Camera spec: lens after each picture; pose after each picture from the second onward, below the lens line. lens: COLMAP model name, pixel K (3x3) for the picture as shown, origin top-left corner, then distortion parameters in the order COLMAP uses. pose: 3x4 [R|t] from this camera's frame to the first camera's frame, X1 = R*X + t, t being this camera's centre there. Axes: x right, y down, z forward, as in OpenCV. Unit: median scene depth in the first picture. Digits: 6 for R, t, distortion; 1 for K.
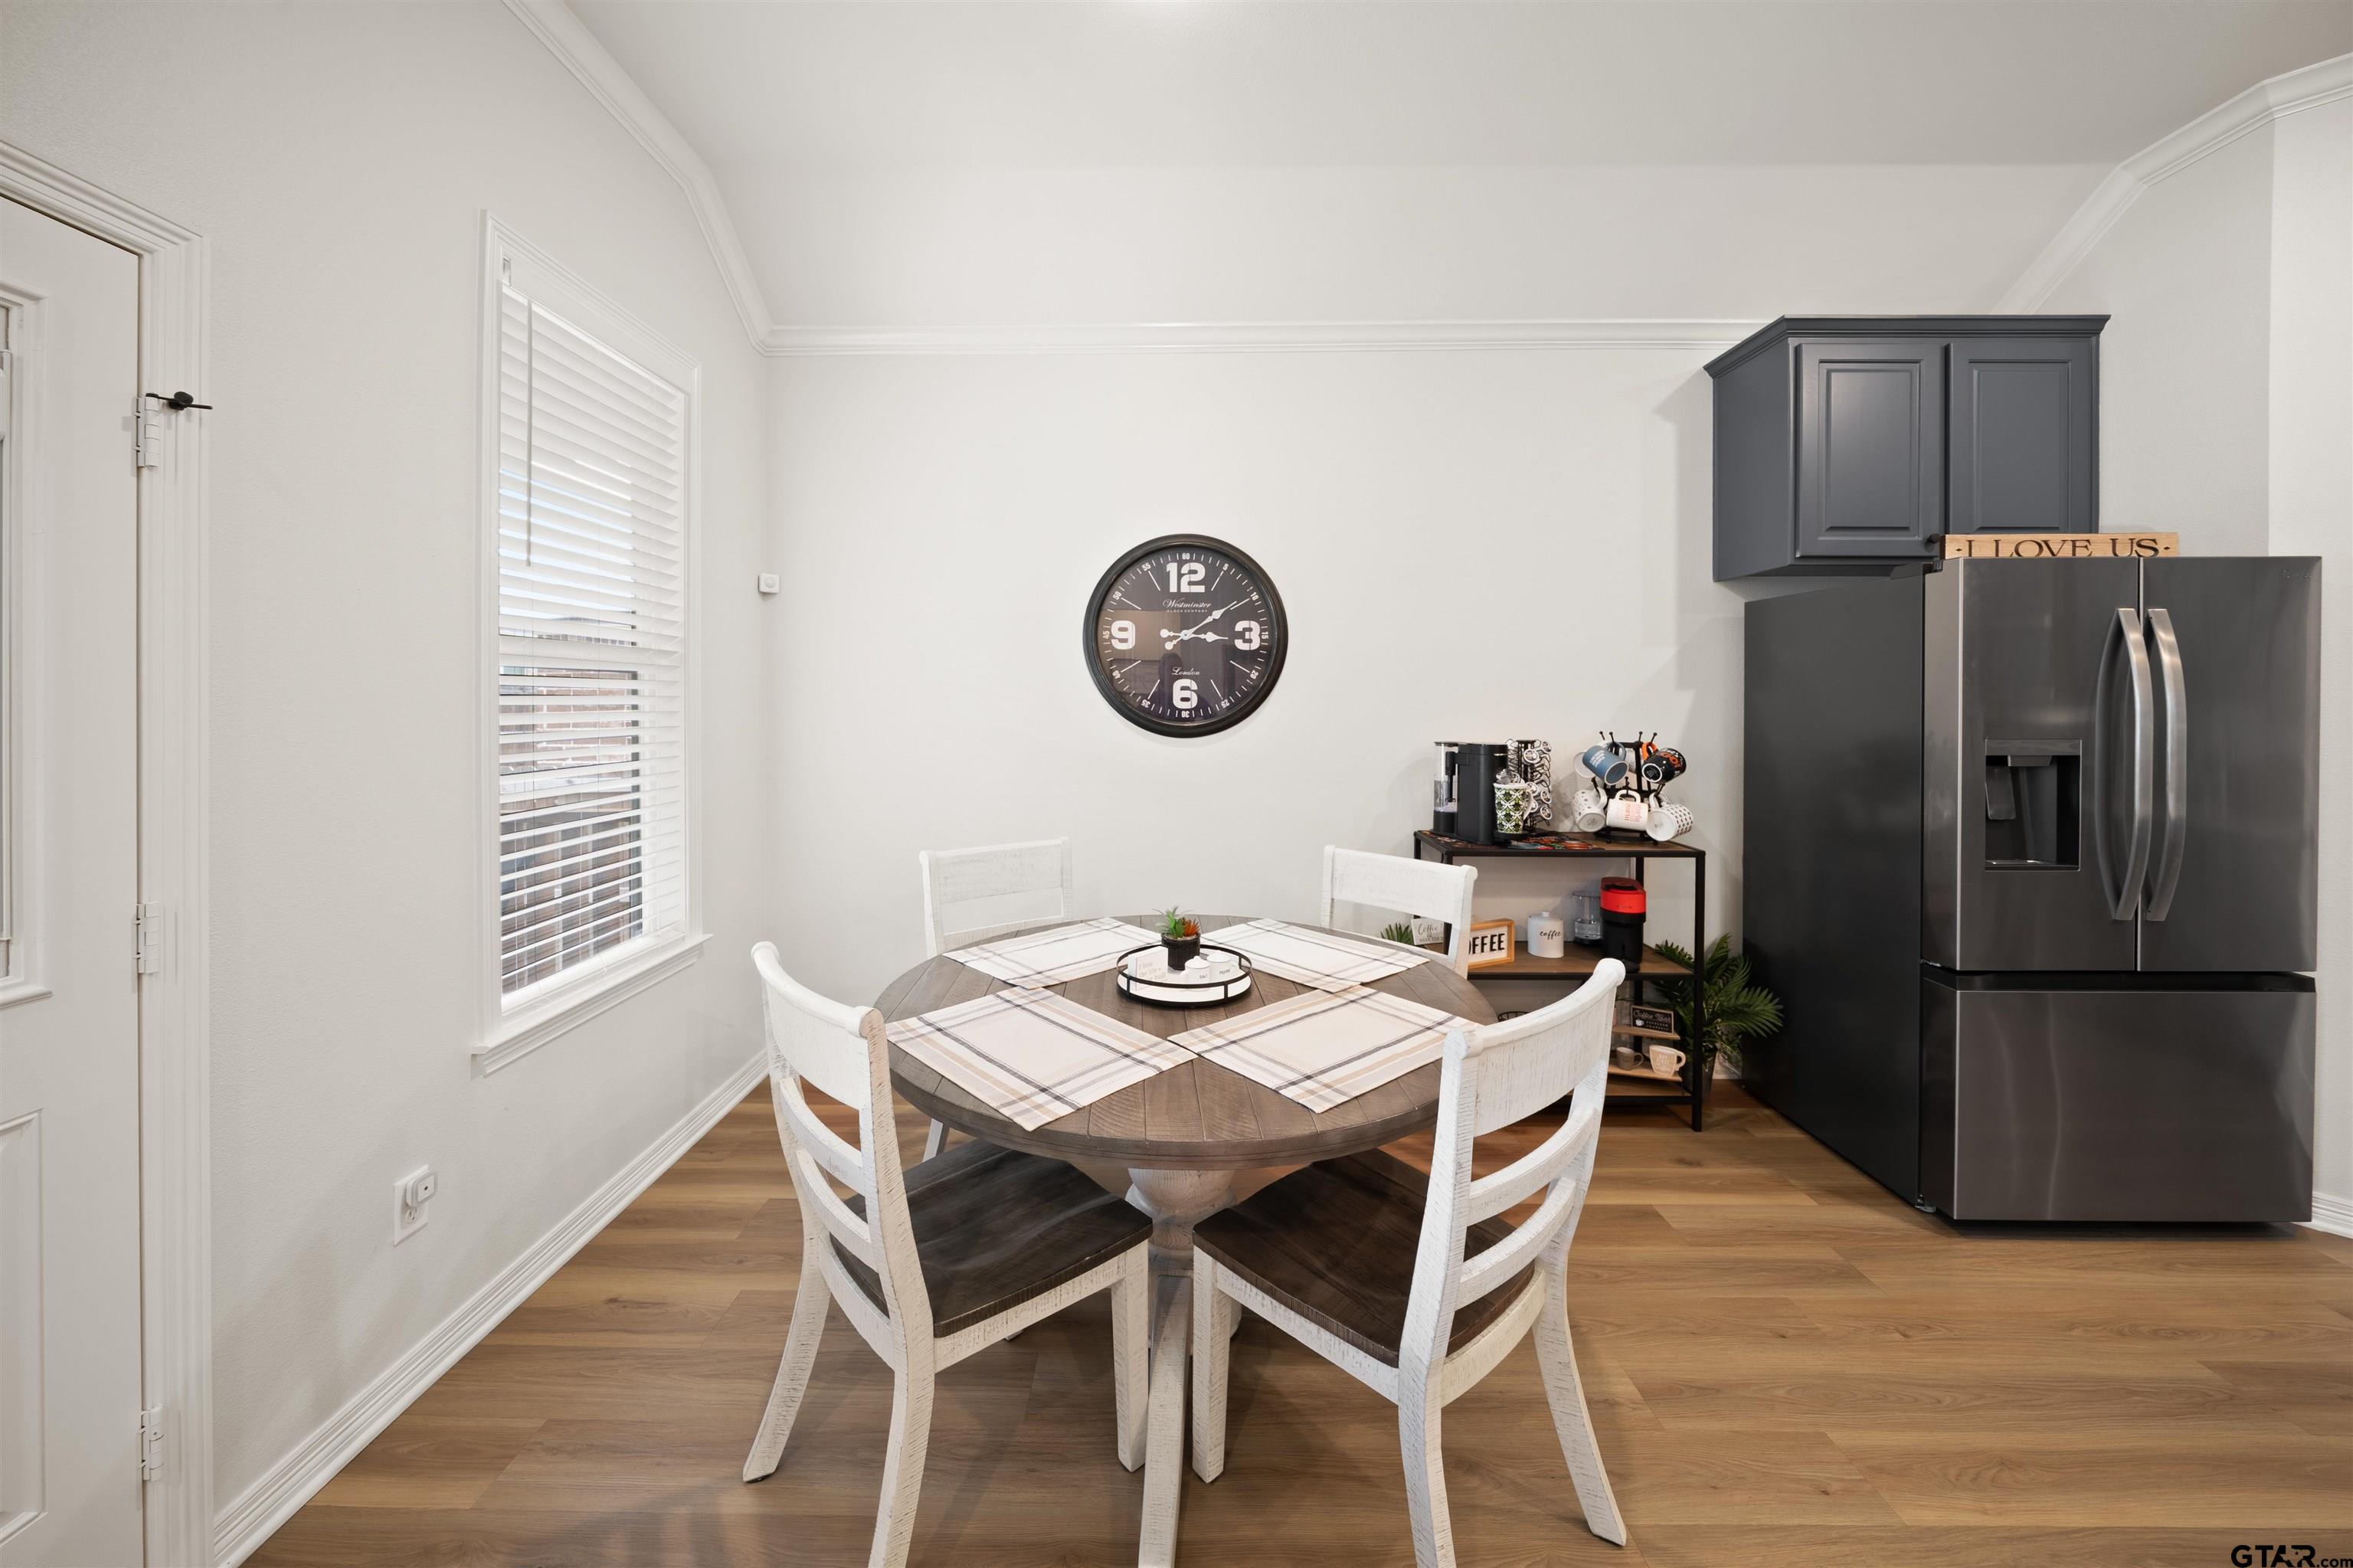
lens RADIAL K [[855.2, 0, 1160.3], [0, 855.2, 701.2], [0, 0, 1]] dist [-0.002422, -0.000303]
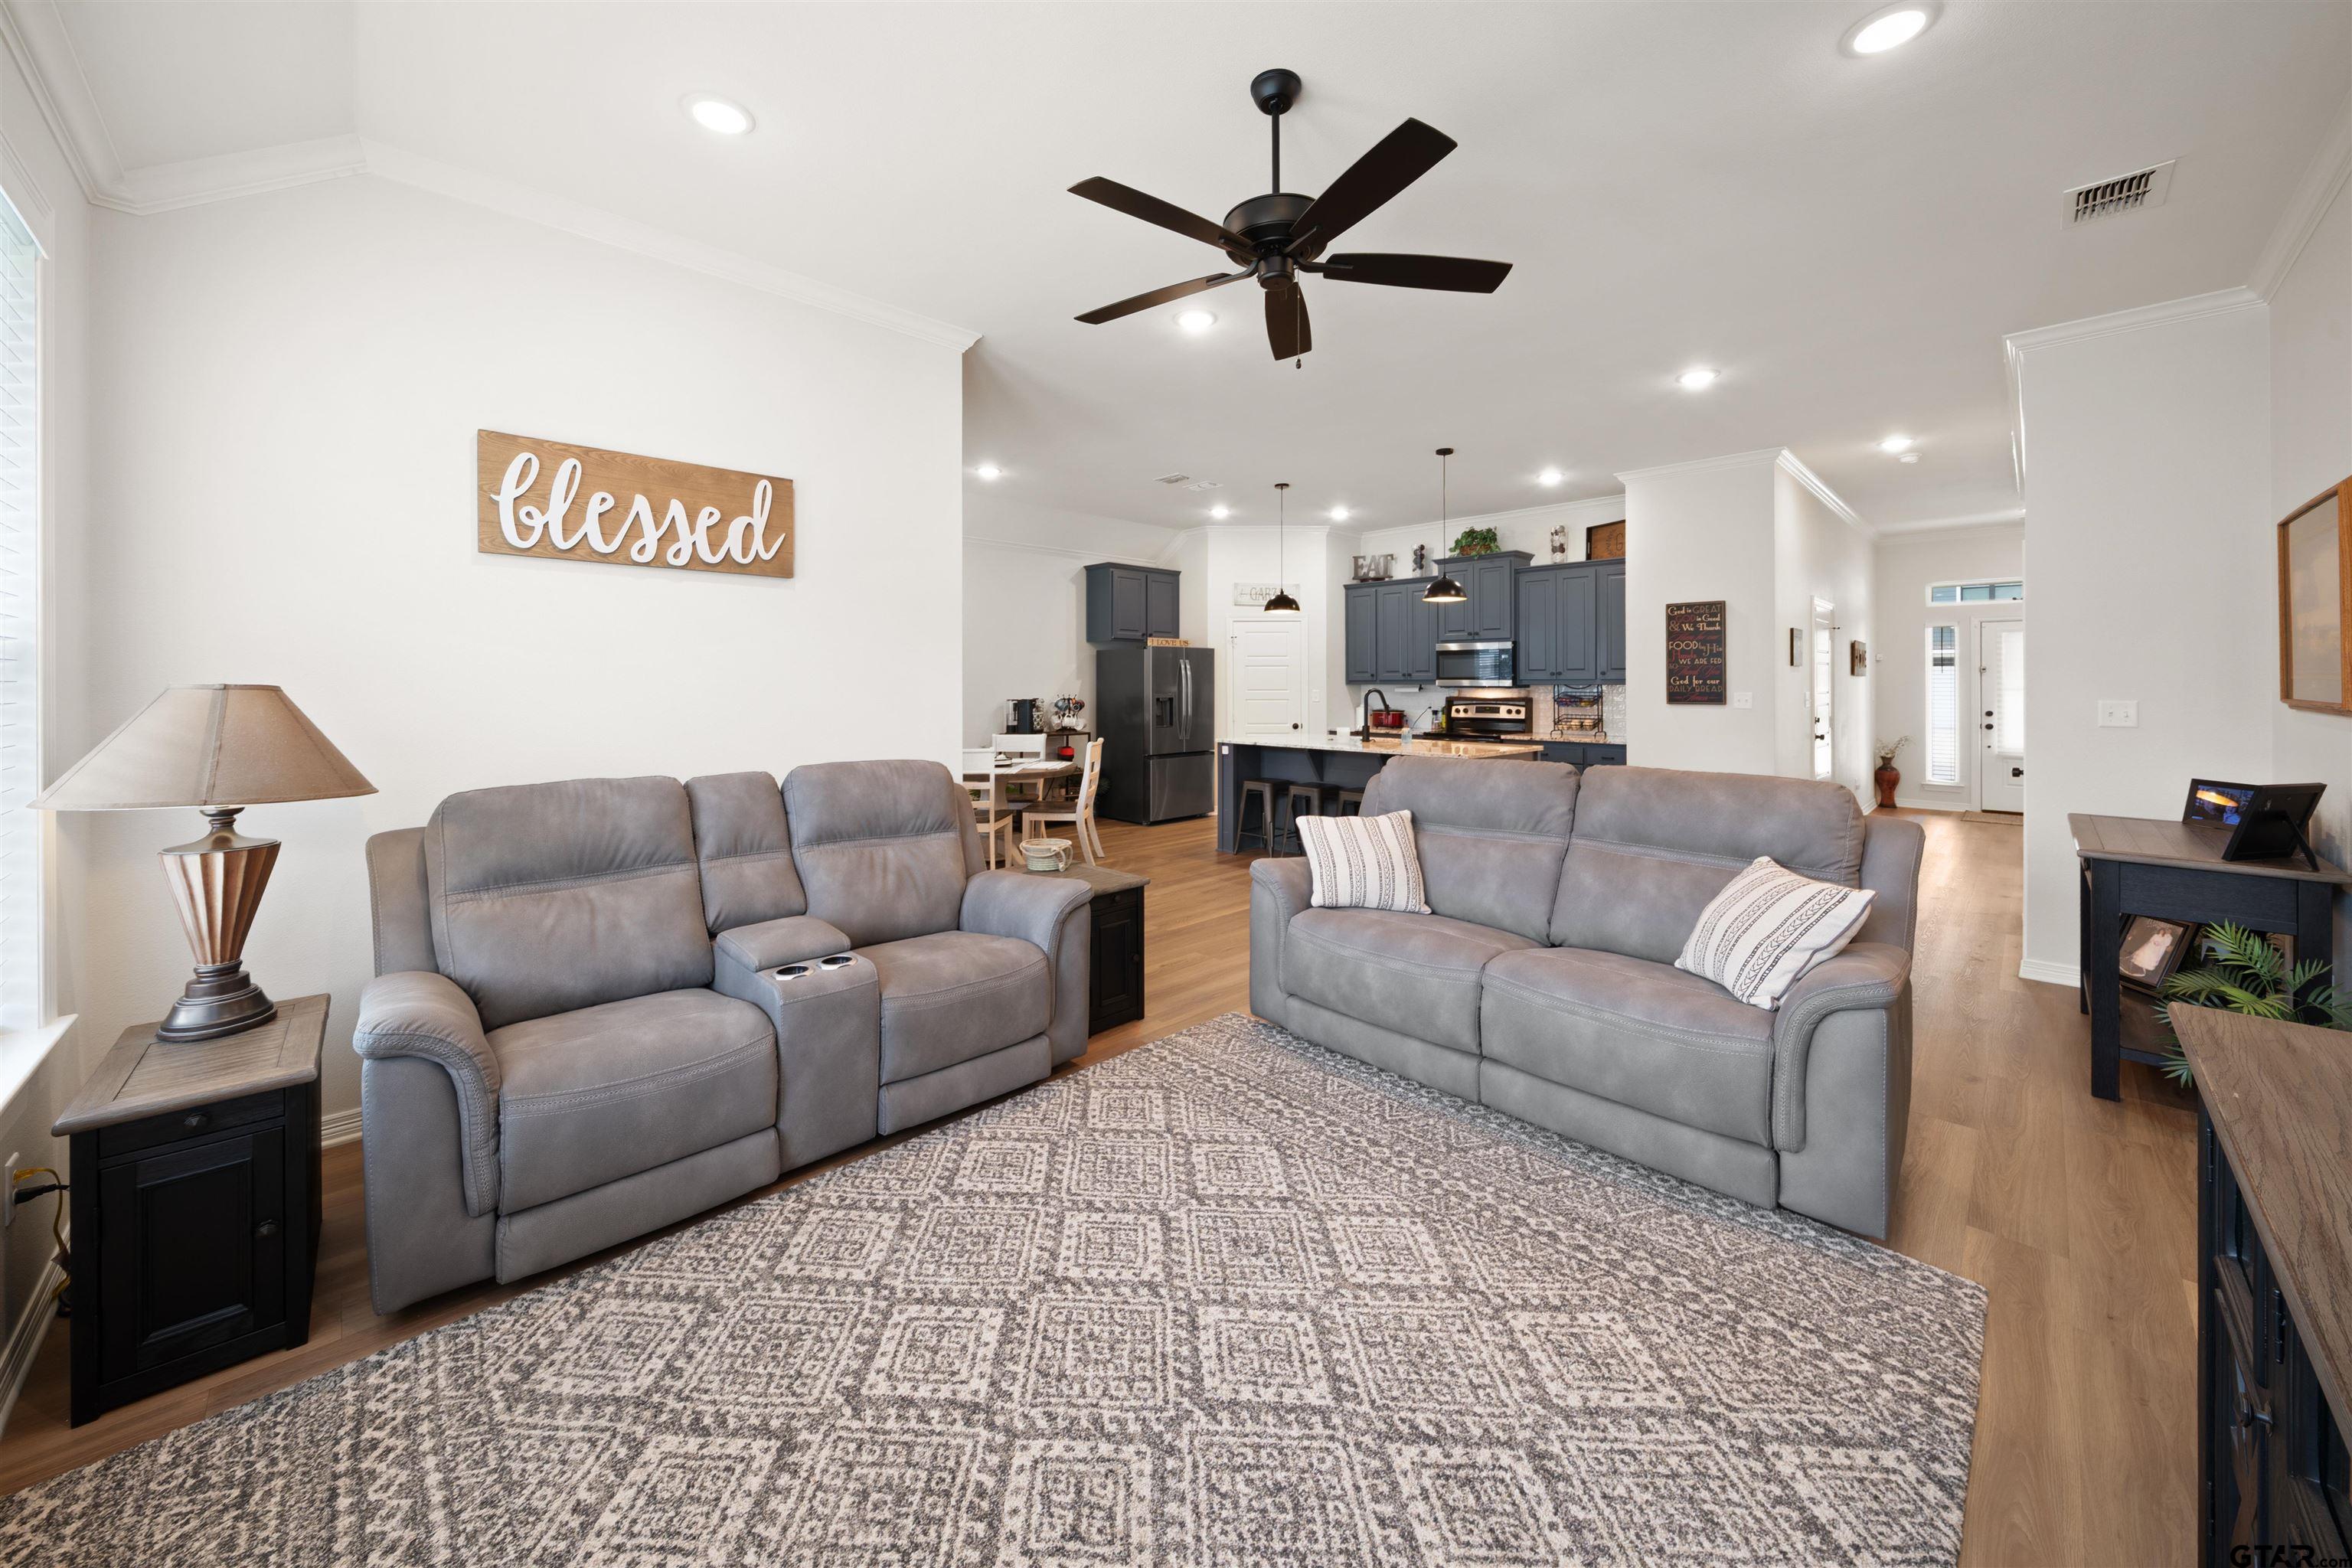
lens RADIAL K [[854.8, 0, 1159.8], [0, 854.8, 701.3], [0, 0, 1]] dist [-0.002422, -0.000303]
pose [[0.711002, -0.015792, 0.703013, -1.617183], [0.003088, 0.999808, 0.019336, 0.004776], [-0.703183, -0.011577, 0.710914, -1.637895]]
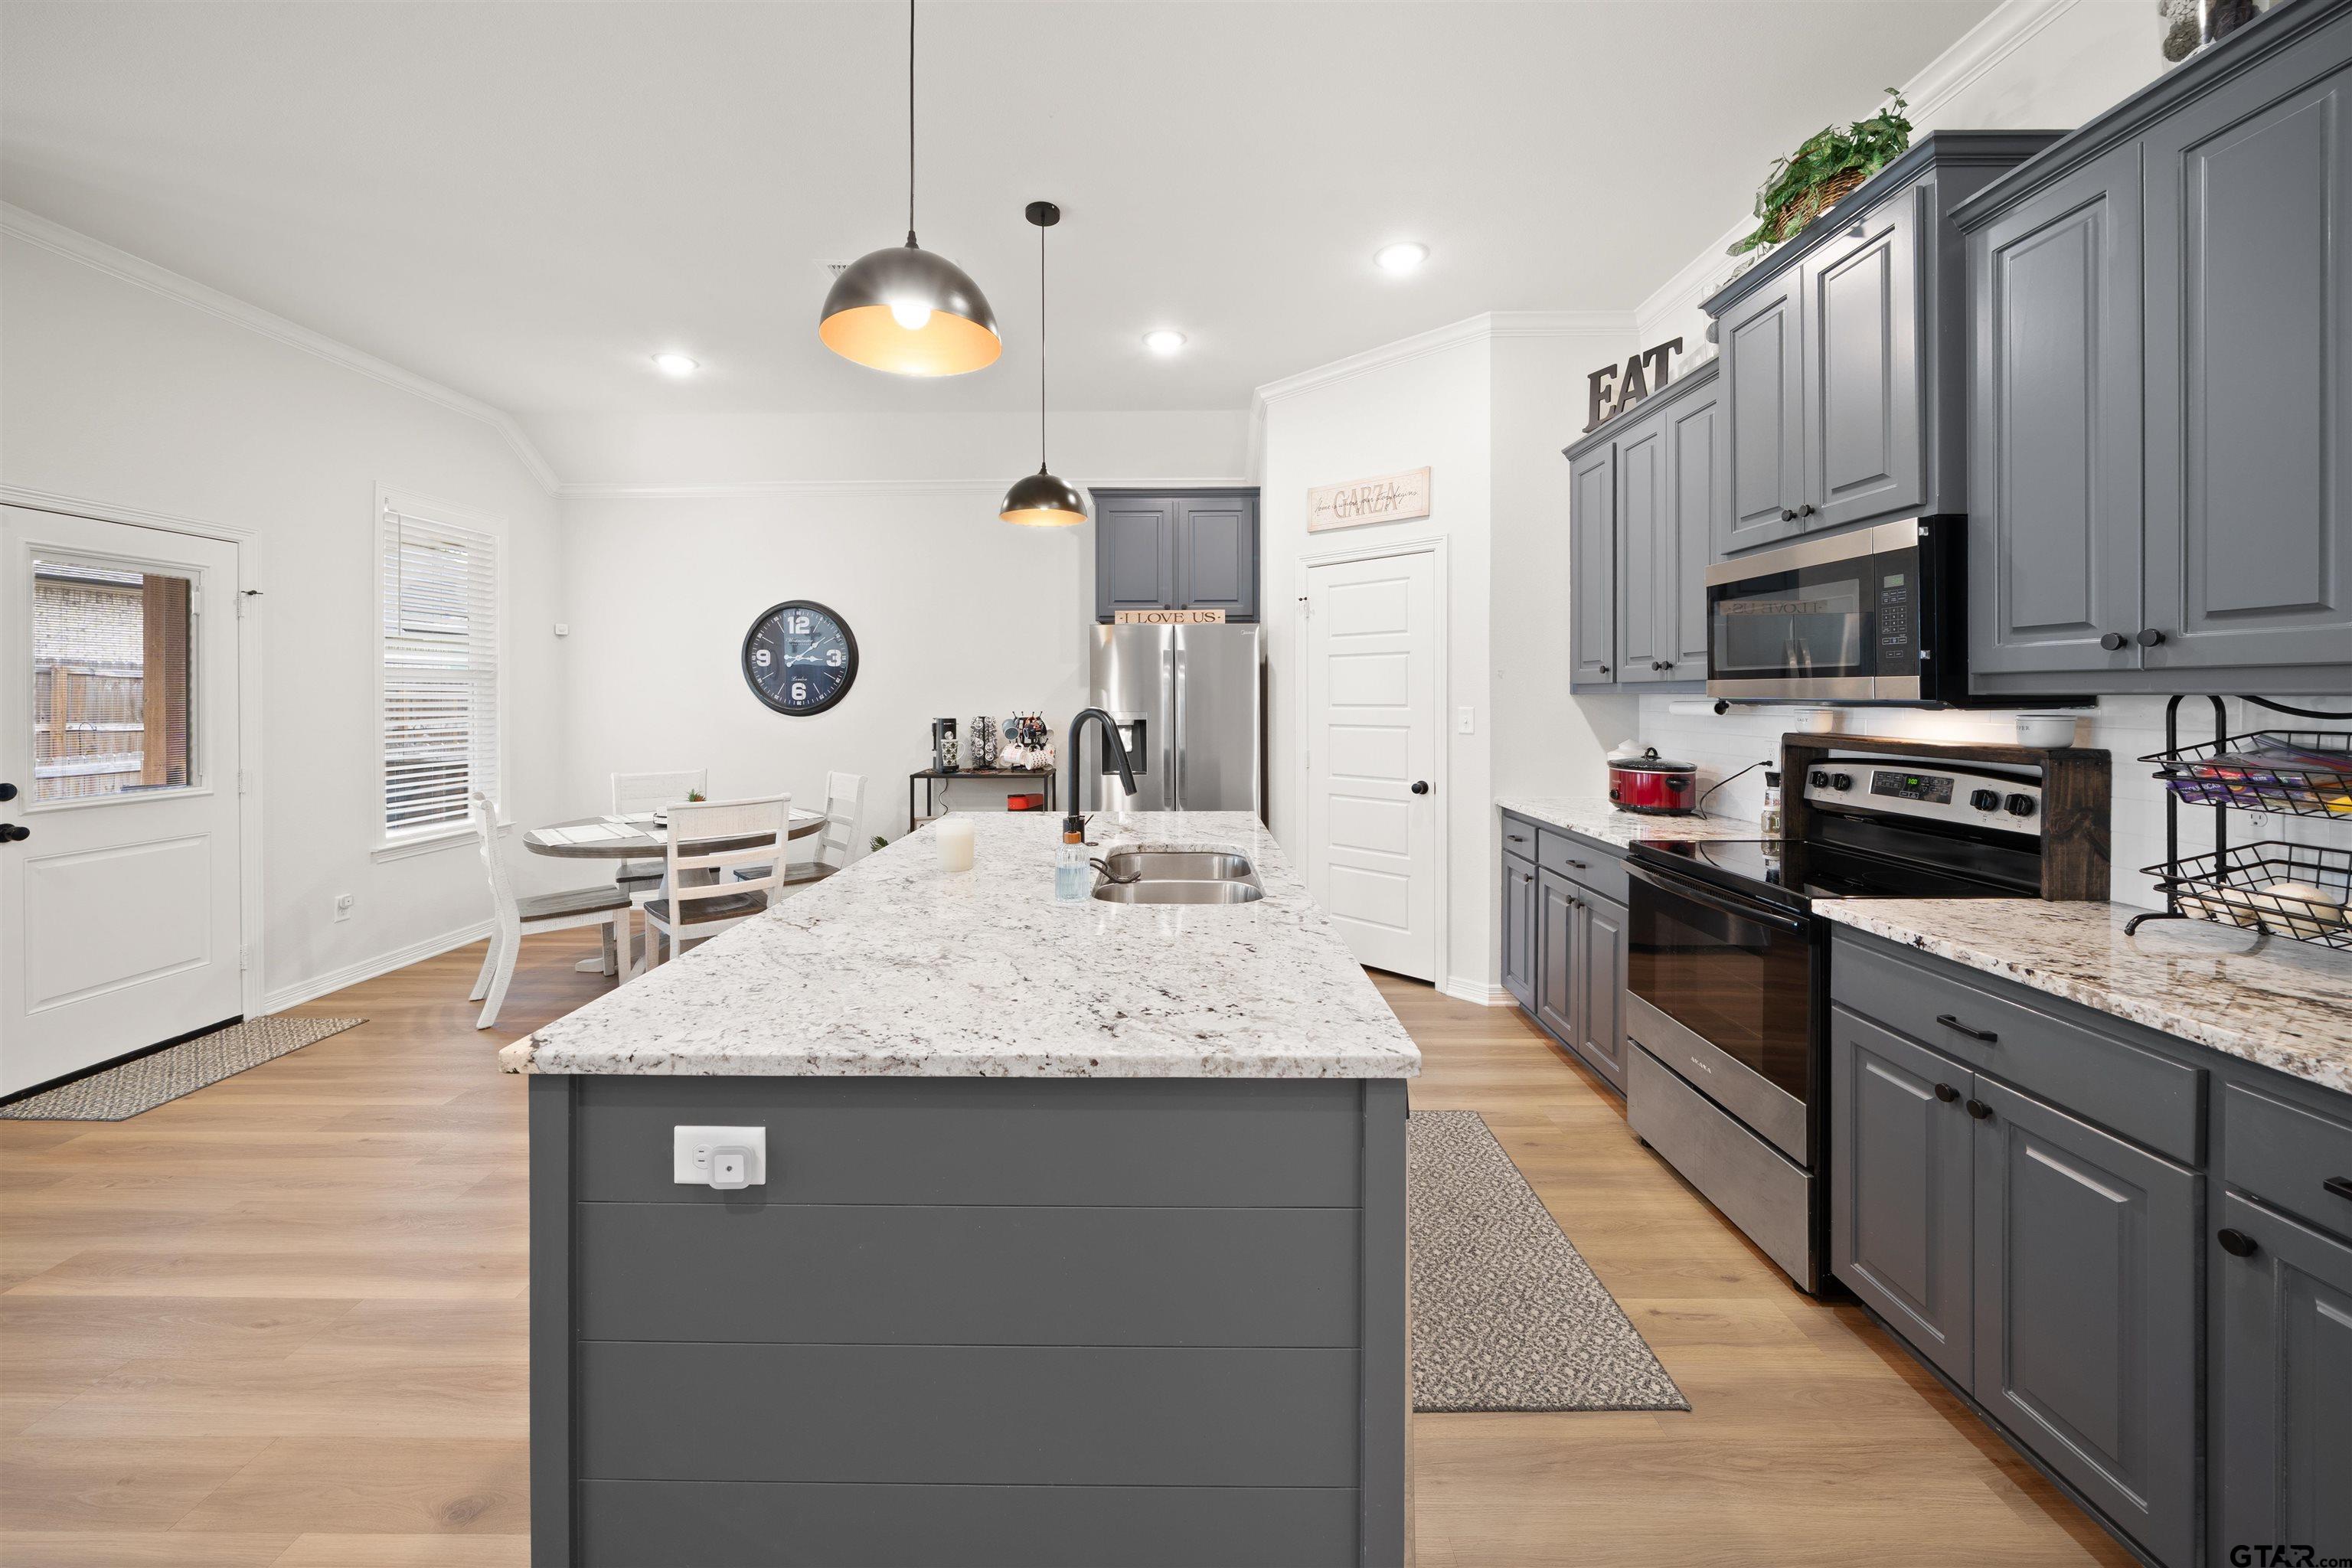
lens RADIAL K [[863.8, 0, 1166.9], [0, 863.8, 697.2], [0, 0, 1]] dist [-0.007046, -0.000164]
pose [[0.999979, -0.005186, 0.003879, 1.045833], [0.005182, 0.999986, 0.001196, 0.006198], [-0.003885, -0.001176, 0.999992, -1.035574]]
